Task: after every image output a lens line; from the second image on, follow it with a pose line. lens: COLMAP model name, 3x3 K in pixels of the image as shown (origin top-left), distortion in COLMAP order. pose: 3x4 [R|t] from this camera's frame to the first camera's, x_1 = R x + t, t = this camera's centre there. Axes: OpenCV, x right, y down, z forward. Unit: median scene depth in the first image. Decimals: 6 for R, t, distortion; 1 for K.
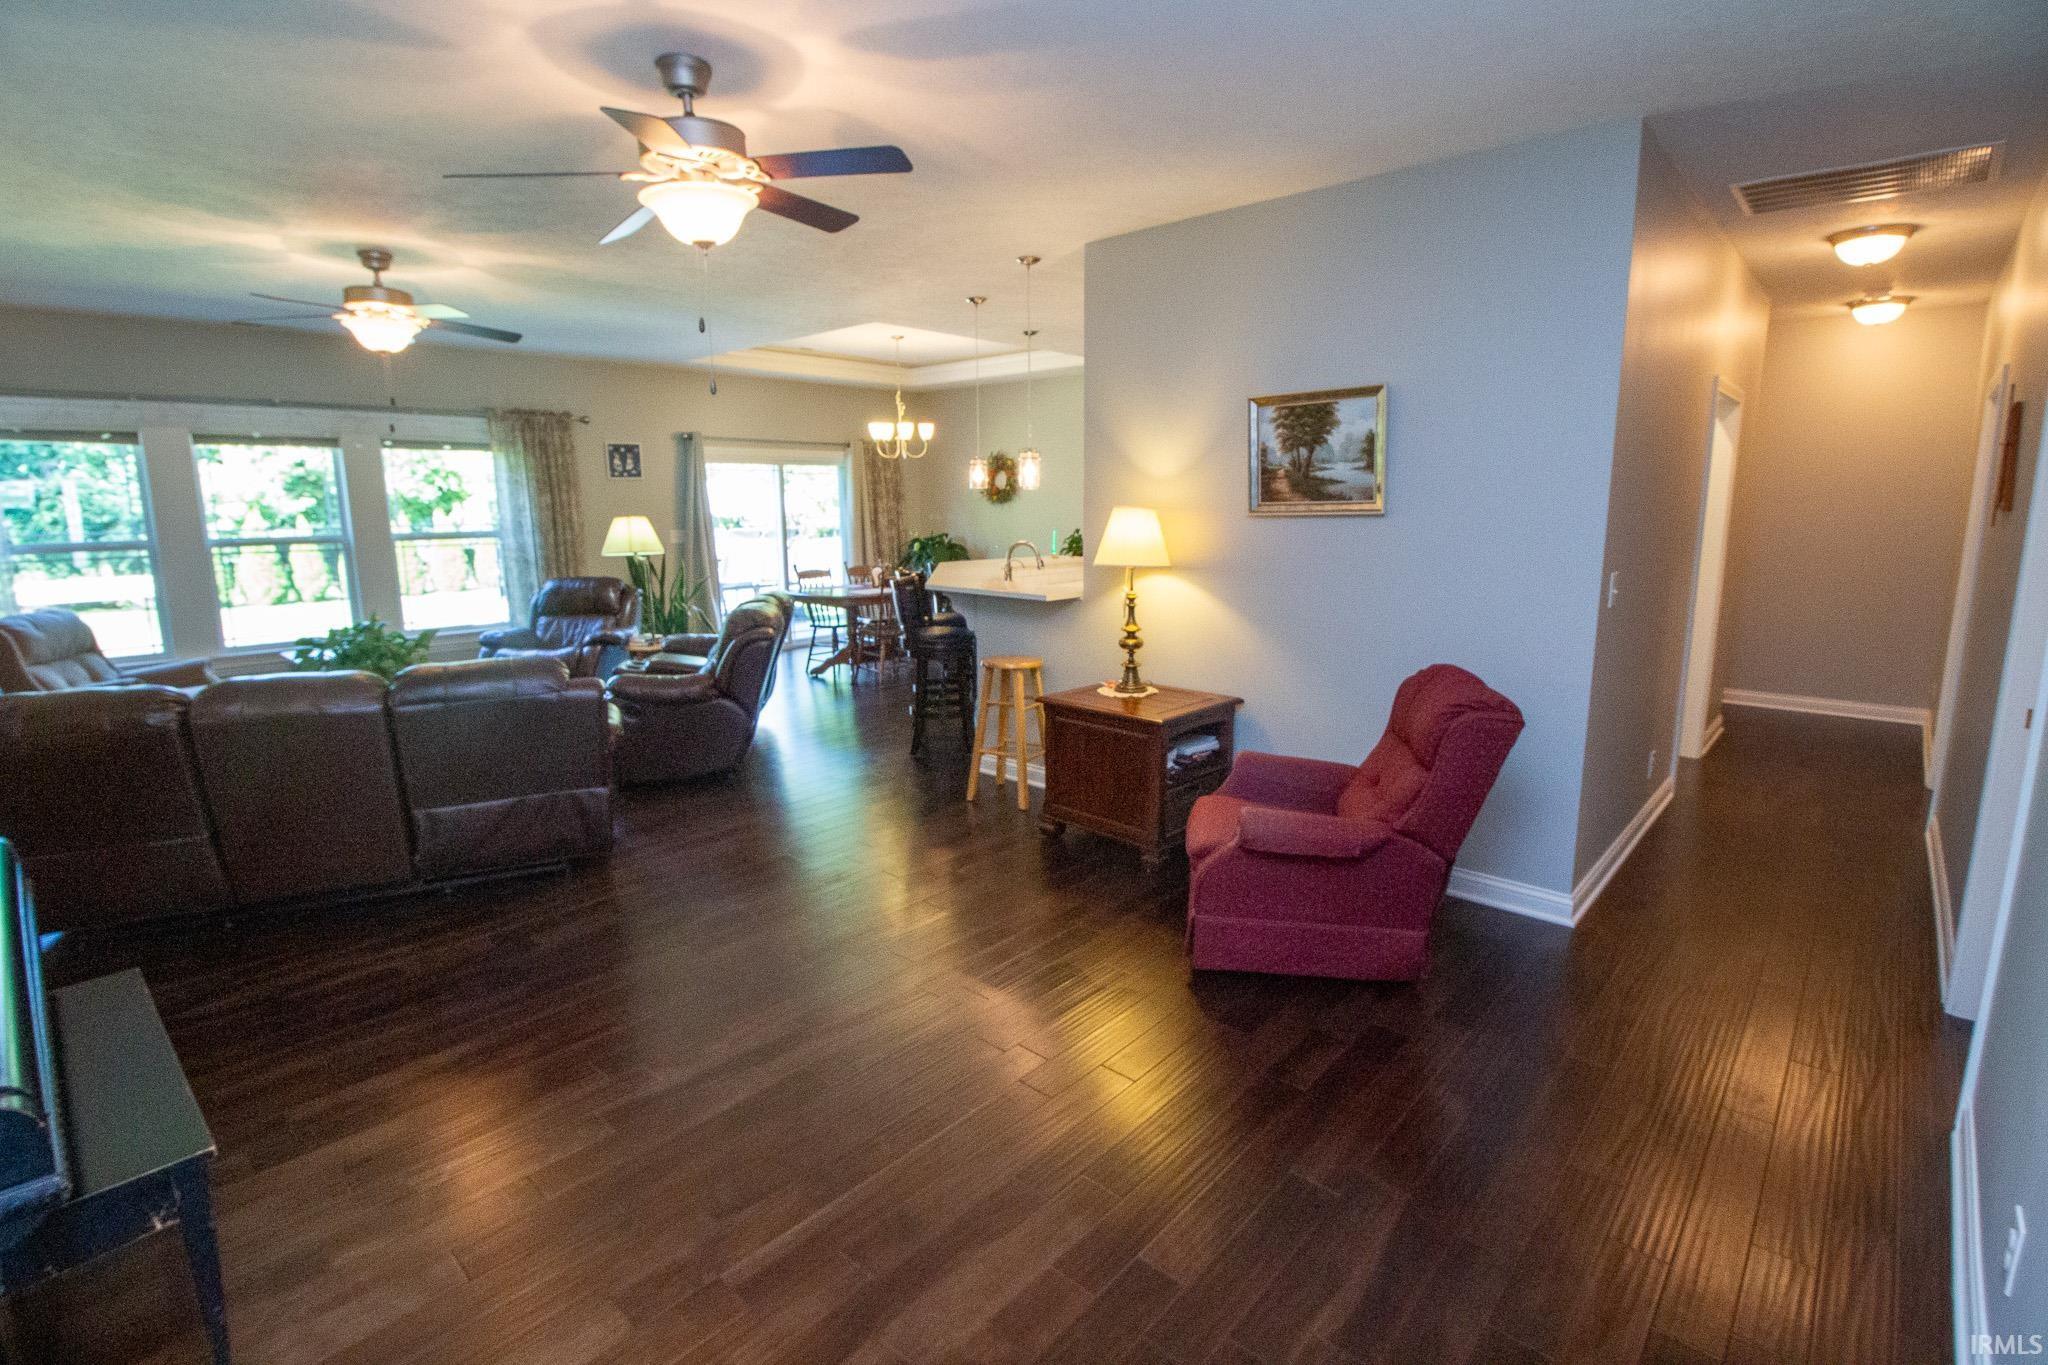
lens RADIAL K [[957.4, 0, 1035.6], [0, 957.4, 671.9], [0, 0, 1]] dist [-0.001731, -0.013676]
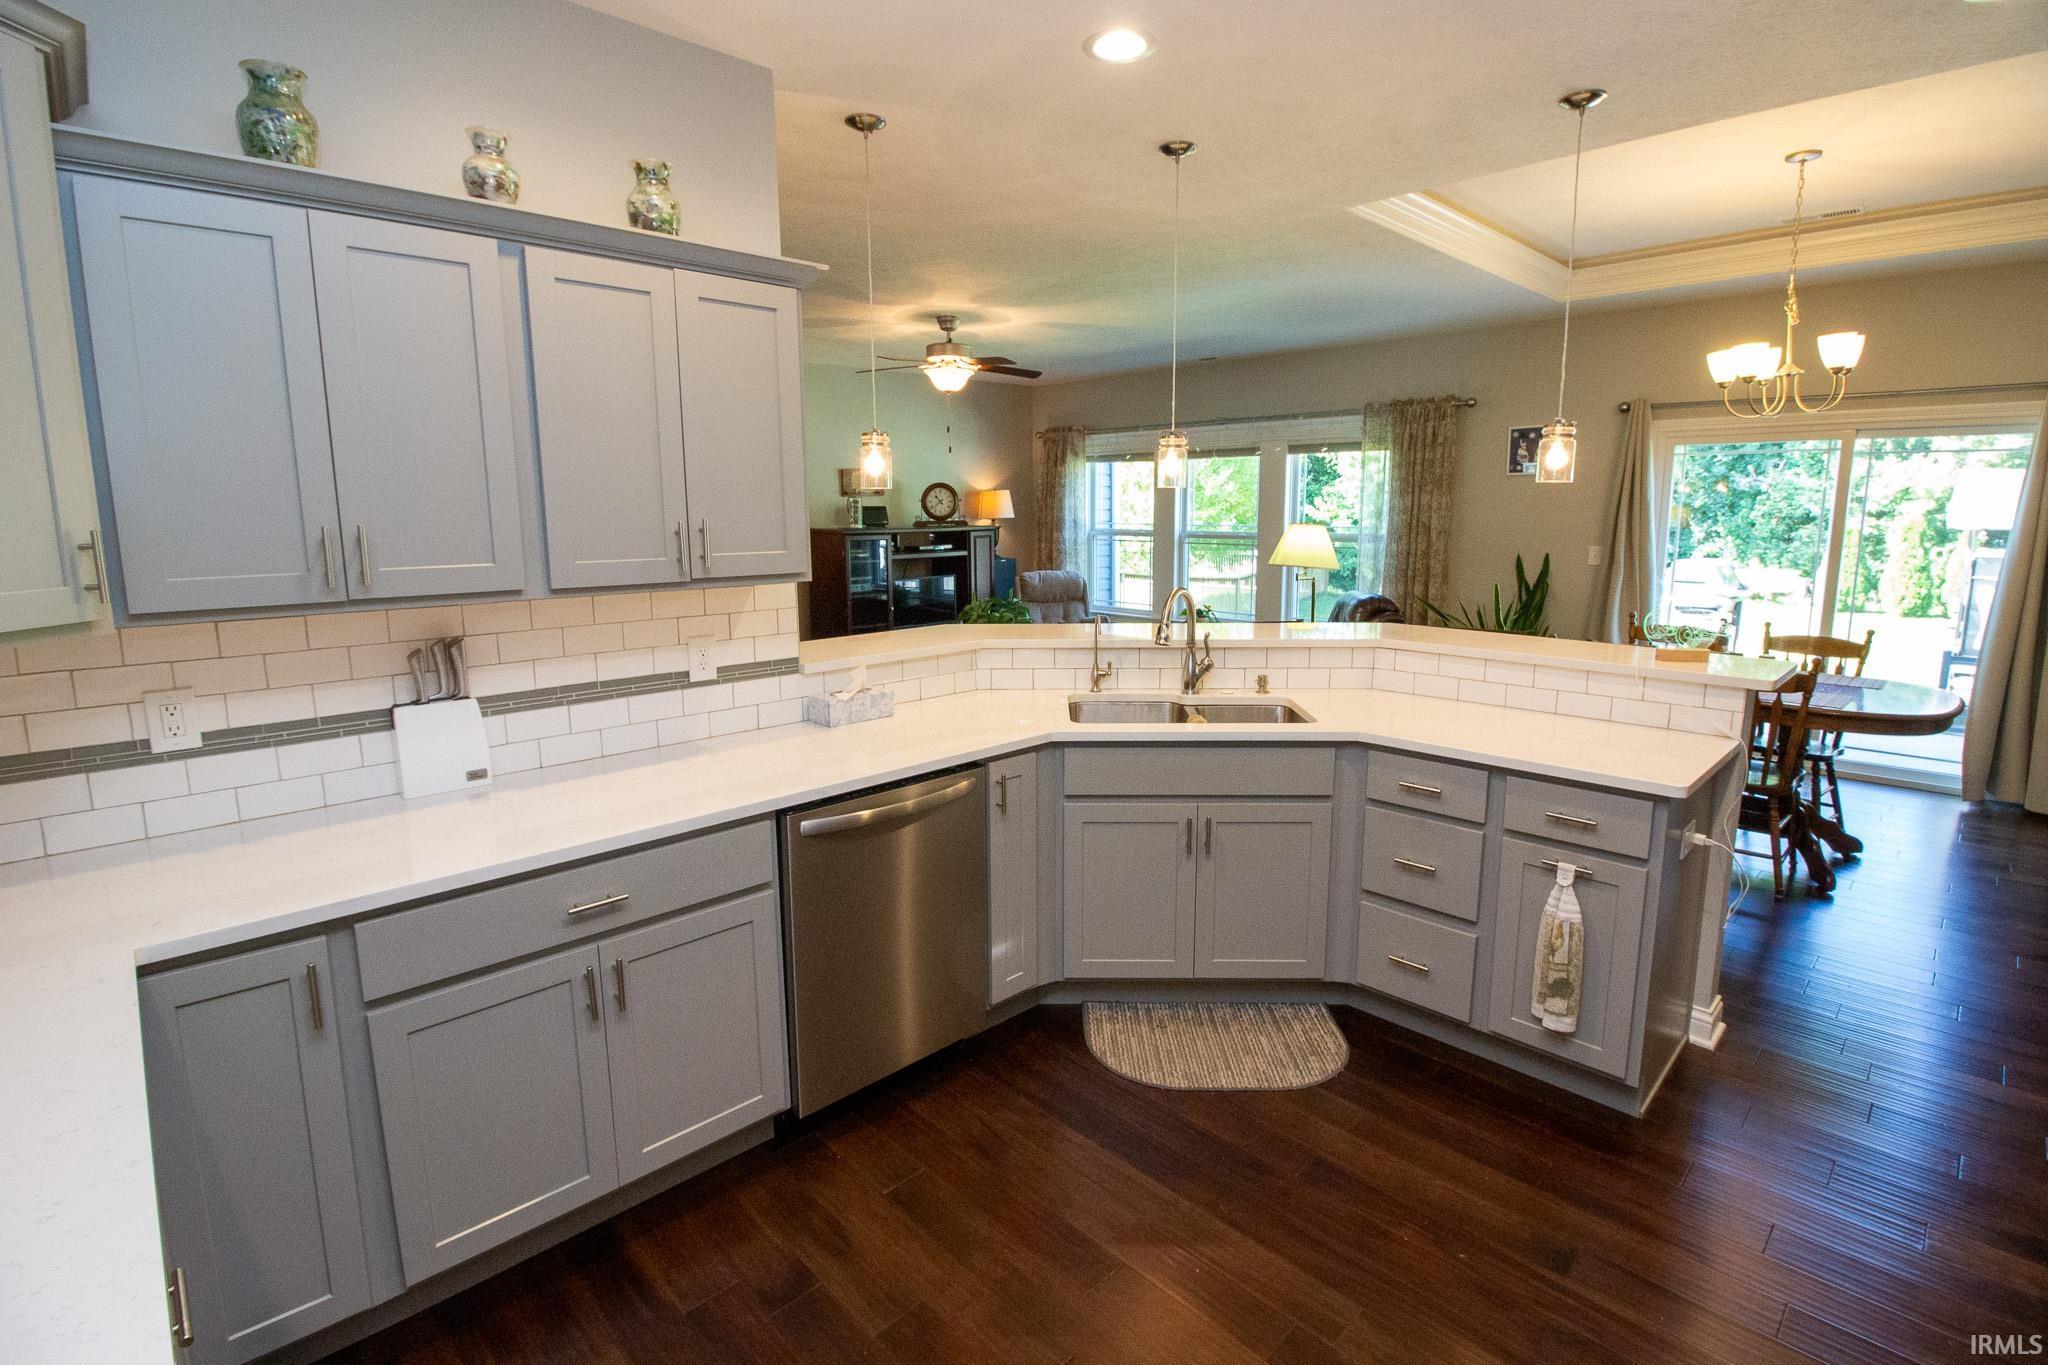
lens RADIAL K [[975.3, 0, 1037.4], [0, 975.3, 653.7], [0, 0, 1]] dist [0.017828, -0.026880]
pose [[-0.062738, 0.155555, -0.985833, 0.426151], [-0.171680, 0.971373, 0.164198, -0.139643], [0.983153, 0.179549, -0.034236, 0.755163]]
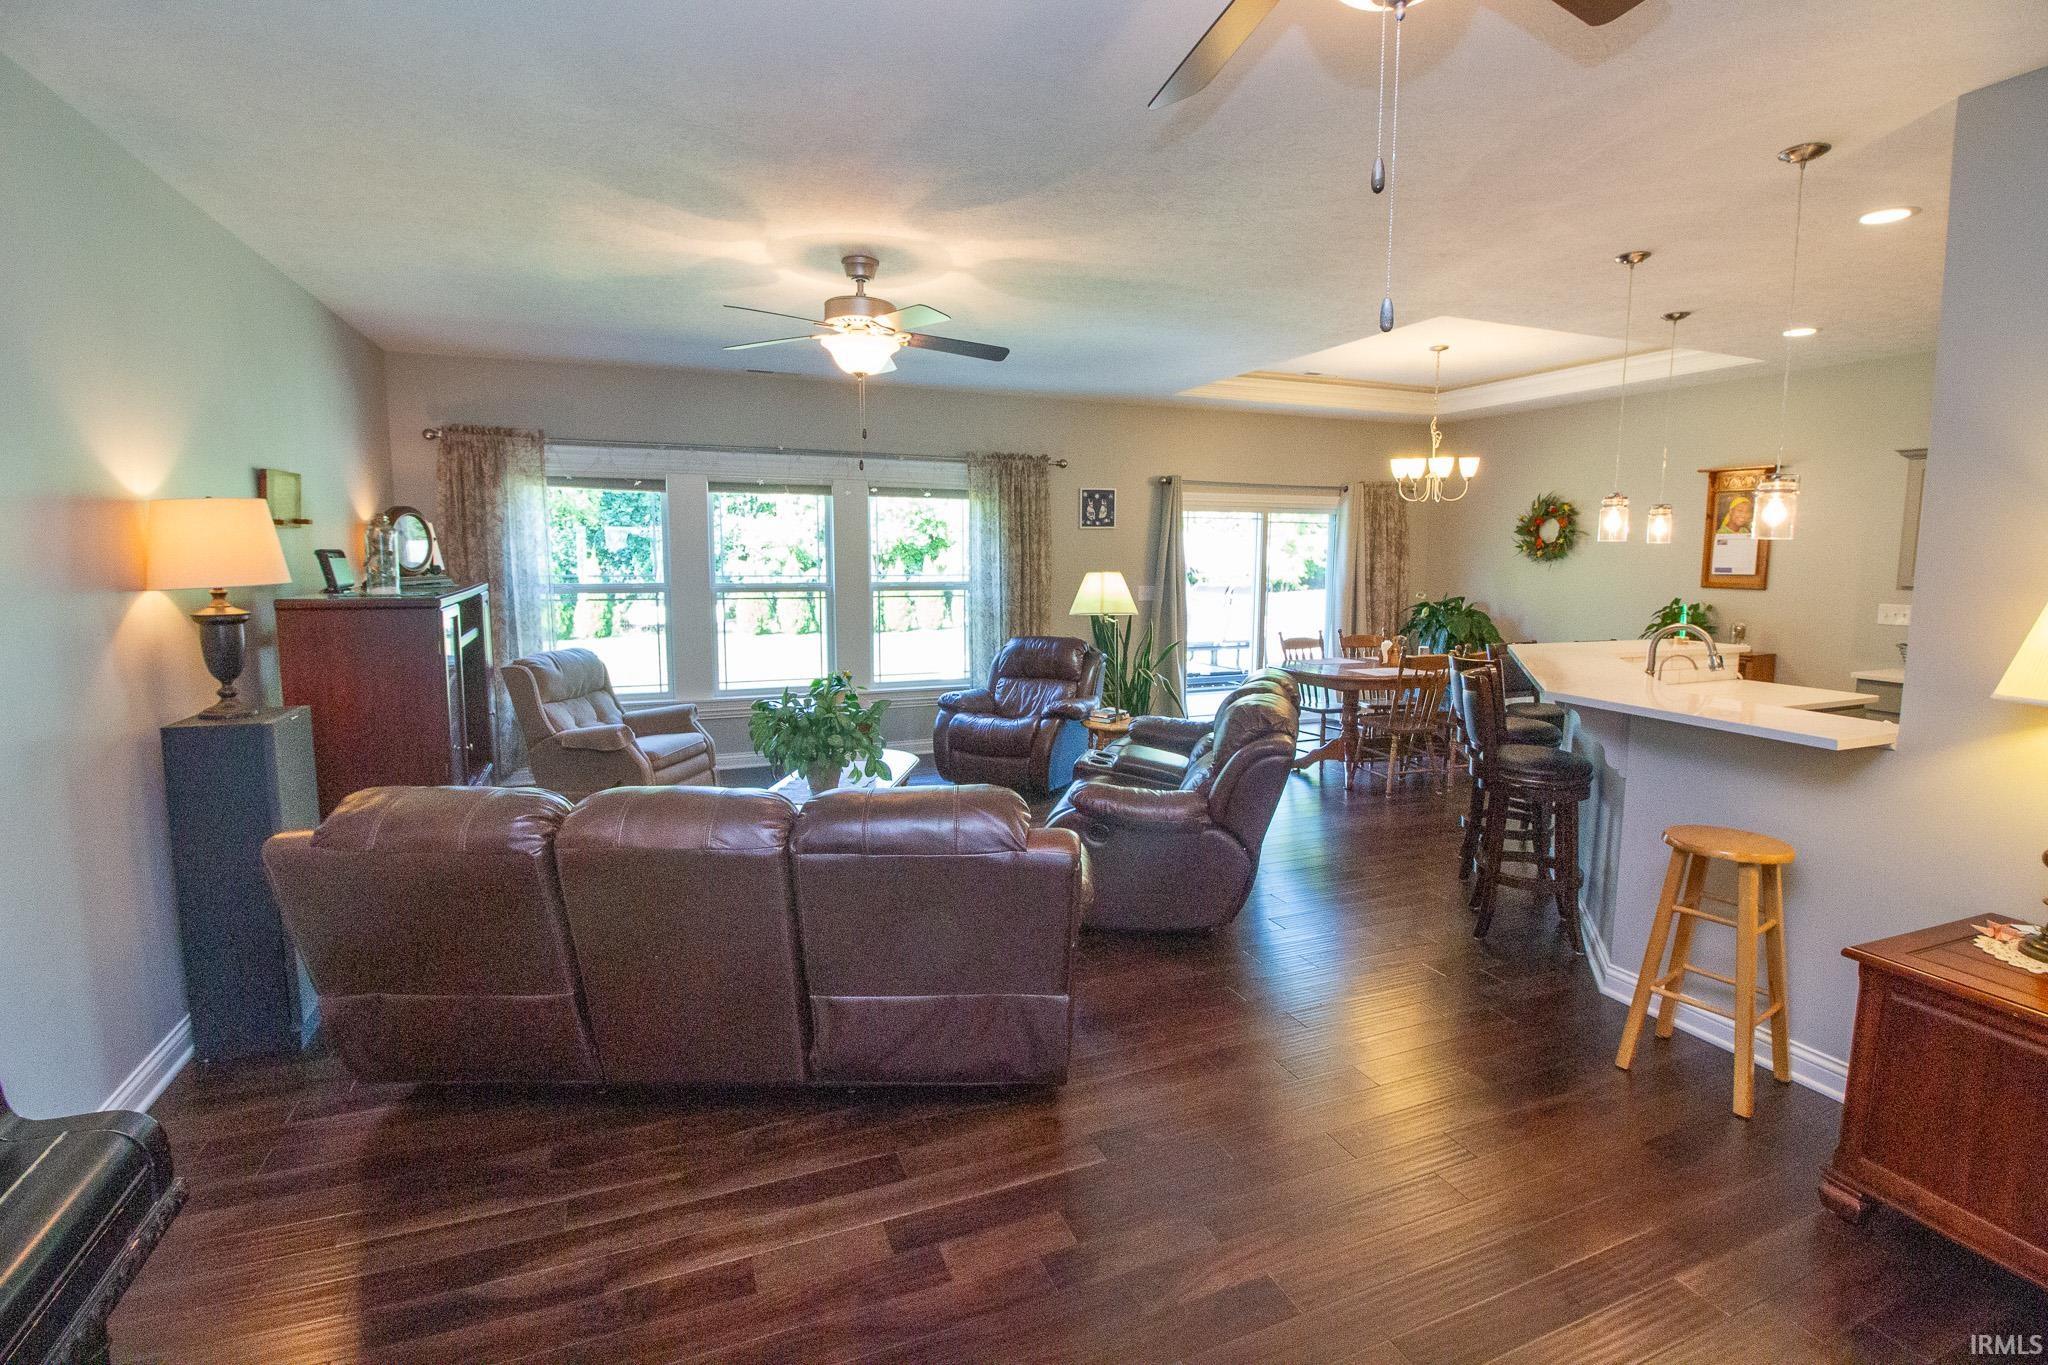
lens RADIAL K [[944.1, 0, 1030.8], [0, 944.1, 663.7], [0, 0, 1]] dist [-0.000315, -0.011288]
pose [[0.901099, 0.062010, -0.429157, -0.108148], [-0.087189, 0.995419, -0.039240, -0.038712], [0.424758, 0.072777, 0.902377, 0.203377]]
